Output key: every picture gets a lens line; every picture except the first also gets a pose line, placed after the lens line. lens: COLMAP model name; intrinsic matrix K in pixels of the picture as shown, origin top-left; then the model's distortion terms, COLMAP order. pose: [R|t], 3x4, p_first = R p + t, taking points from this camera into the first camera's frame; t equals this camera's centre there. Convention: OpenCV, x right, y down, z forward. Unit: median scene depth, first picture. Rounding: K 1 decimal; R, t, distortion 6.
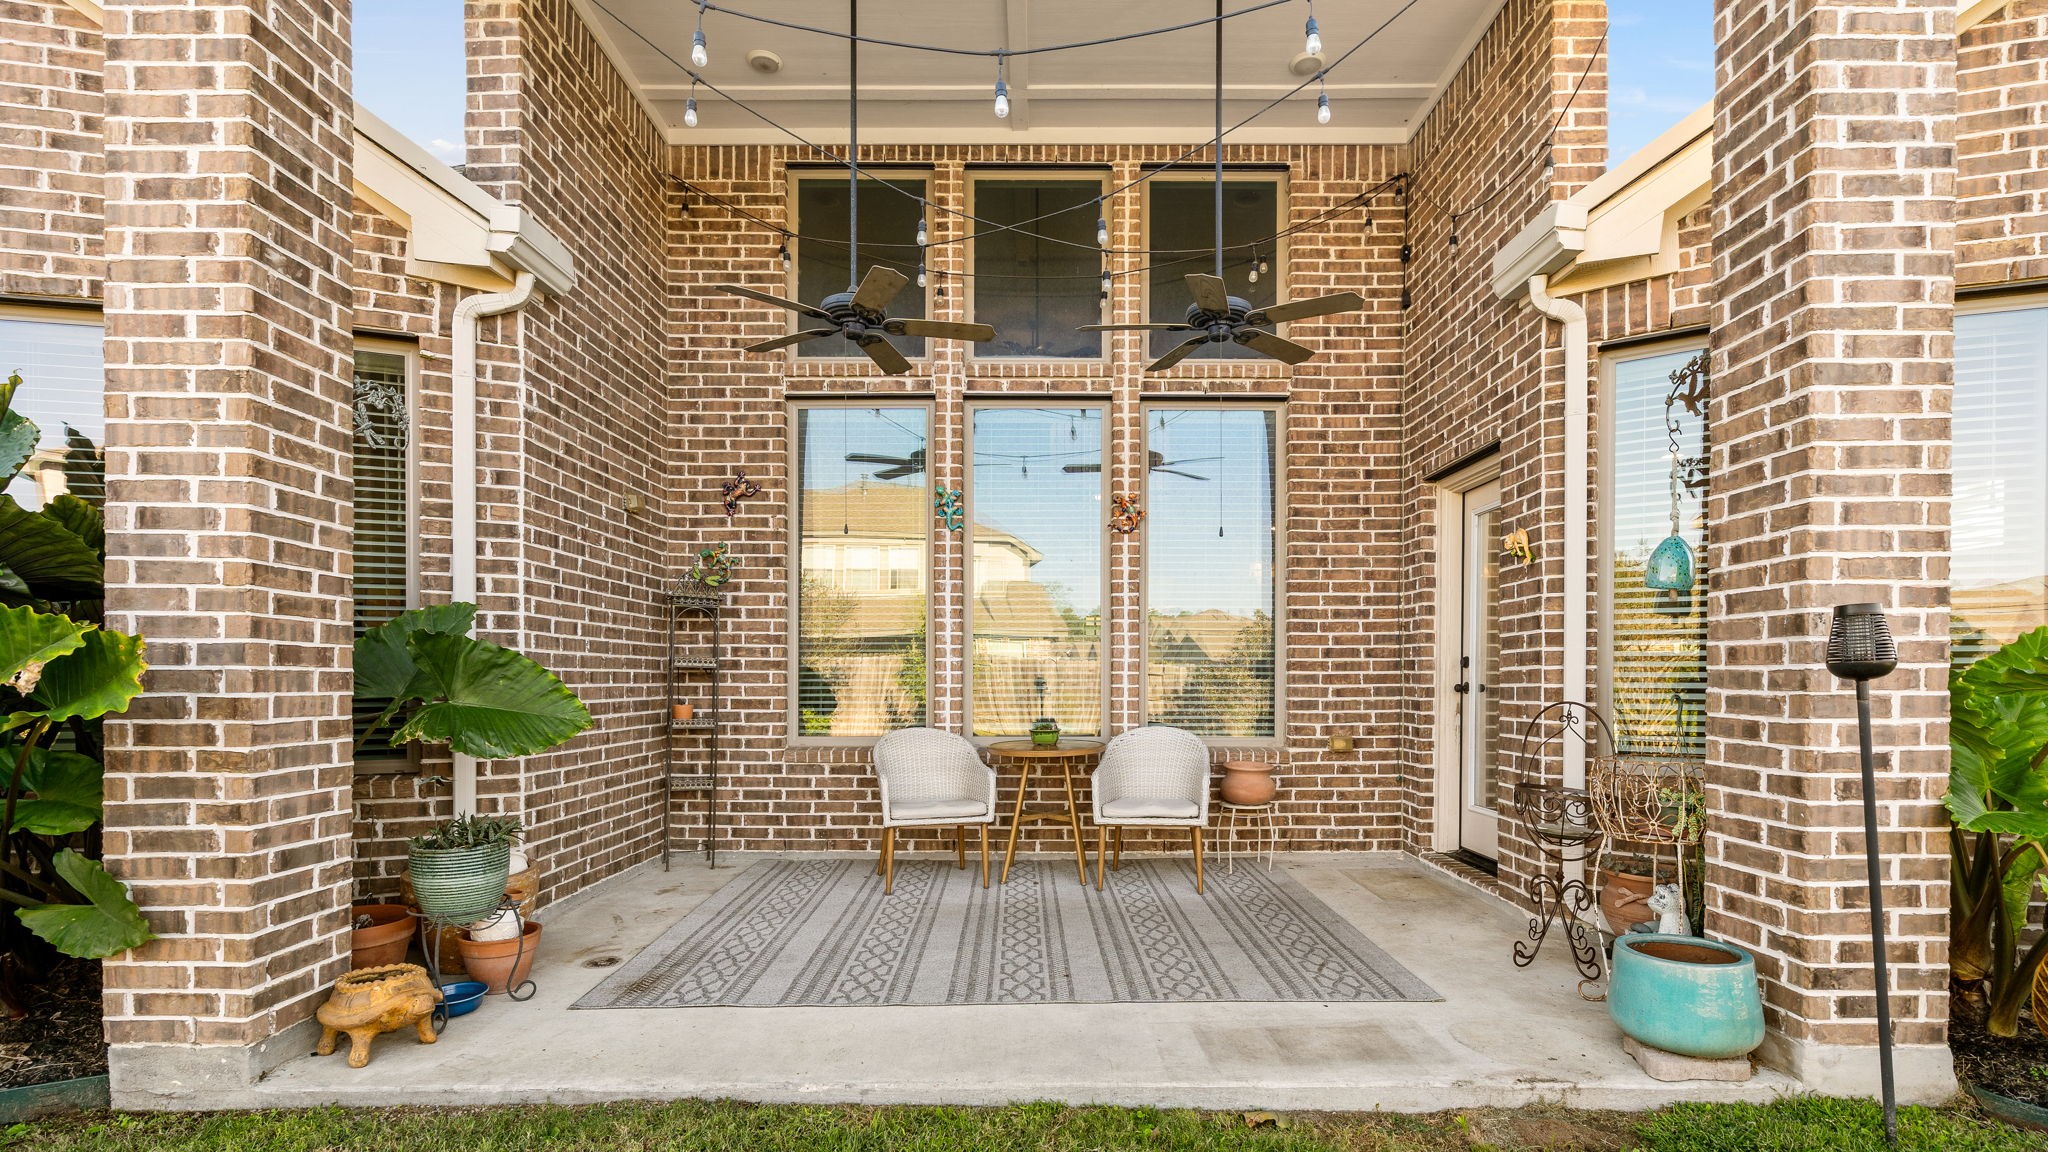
lens RADIAL K [[945.8, 0, 1030.1], [0, 945.8, 684.4], [0, 0, 1]] dist [-0.001363, -0.000250]
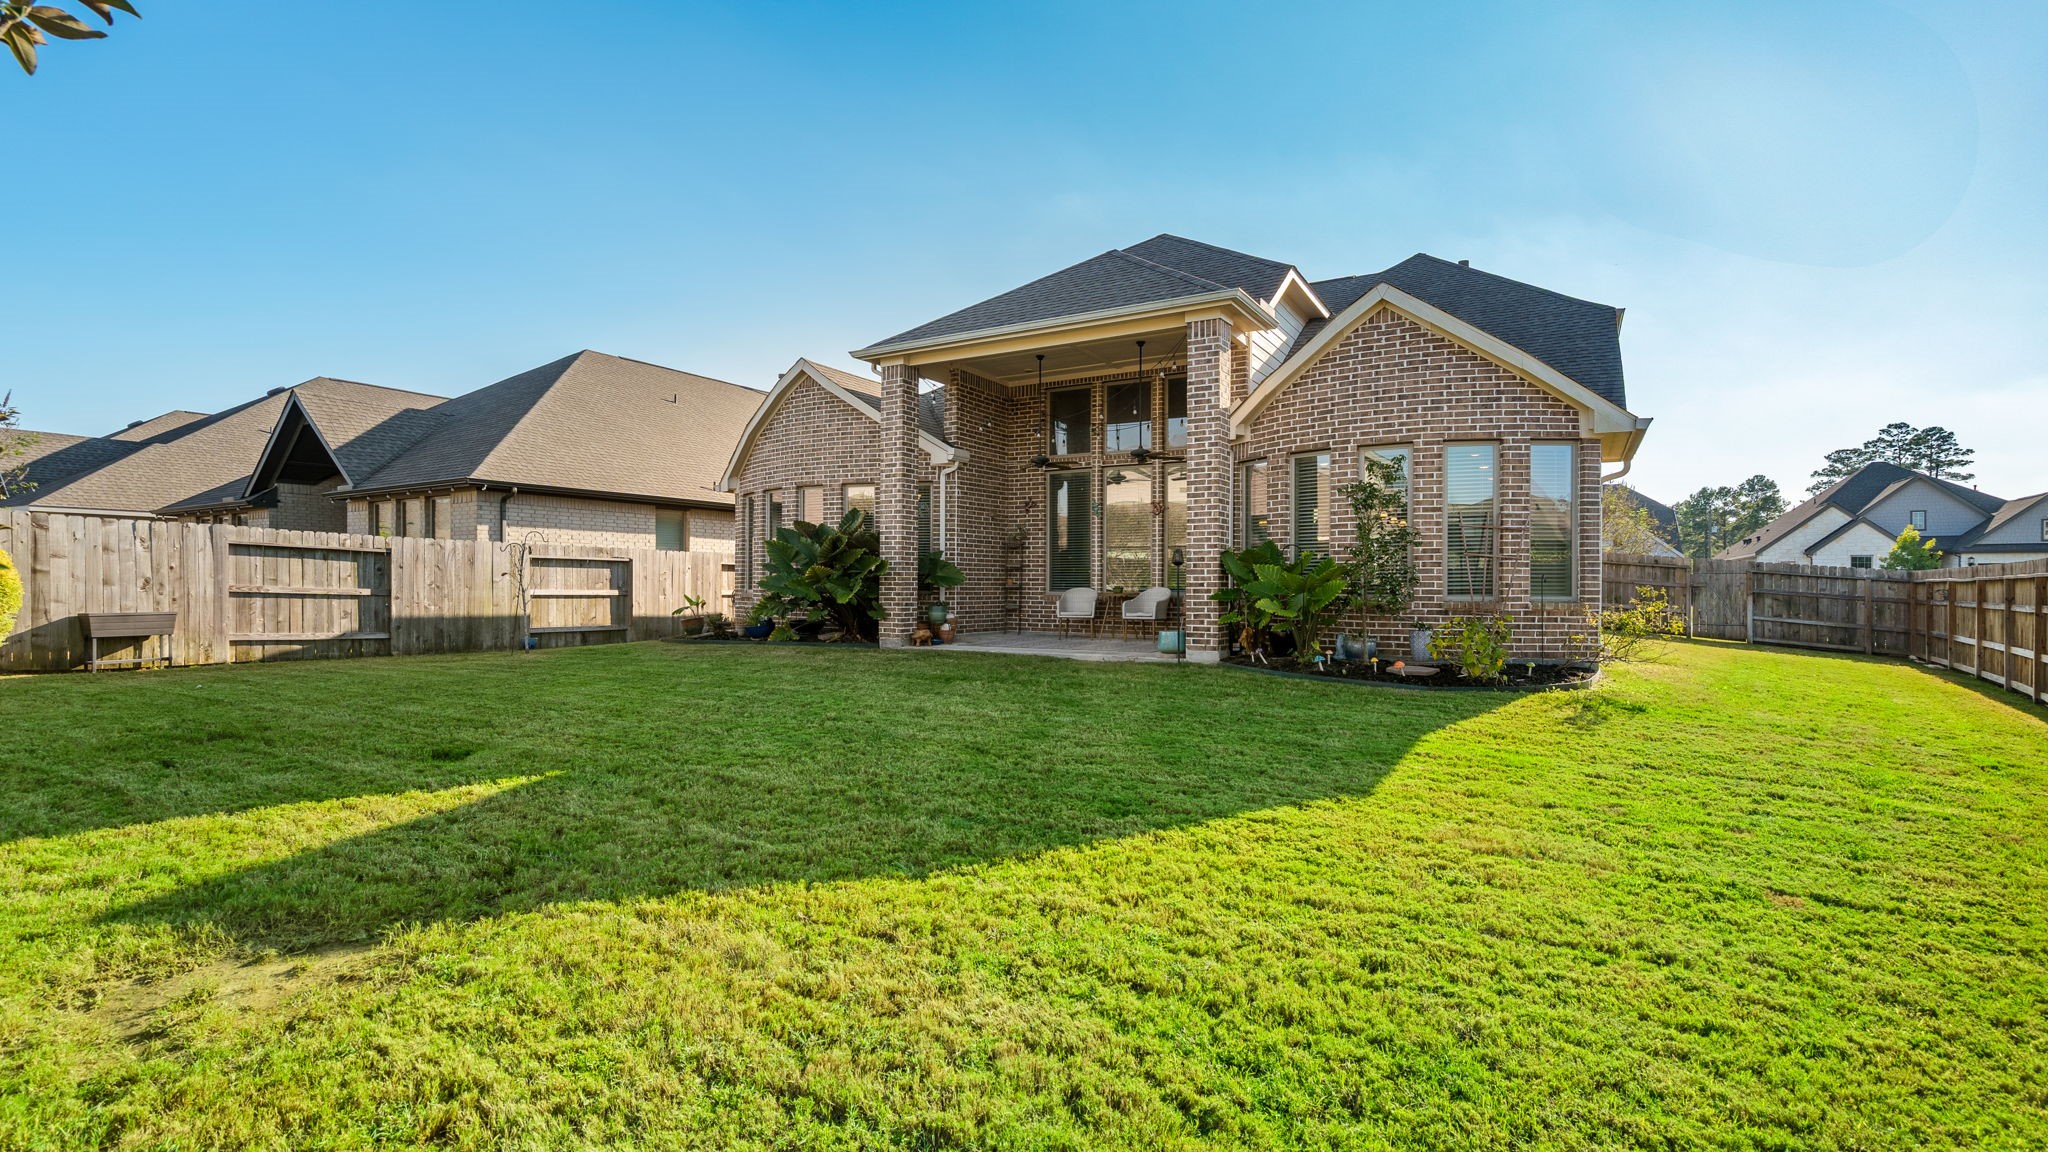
lens RADIAL K [[945.8, 0, 1022.4], [0, 945.8, 579.1], [0, 0, 1]] dist [-0.001363, -0.000250]
pose [[0.869348, 0.003243, -0.494190, 1.609134], [-0.008199, 0.999935, -0.007861, 0.062063], [0.494132, 0.010886, 0.869318, -2.213124]]
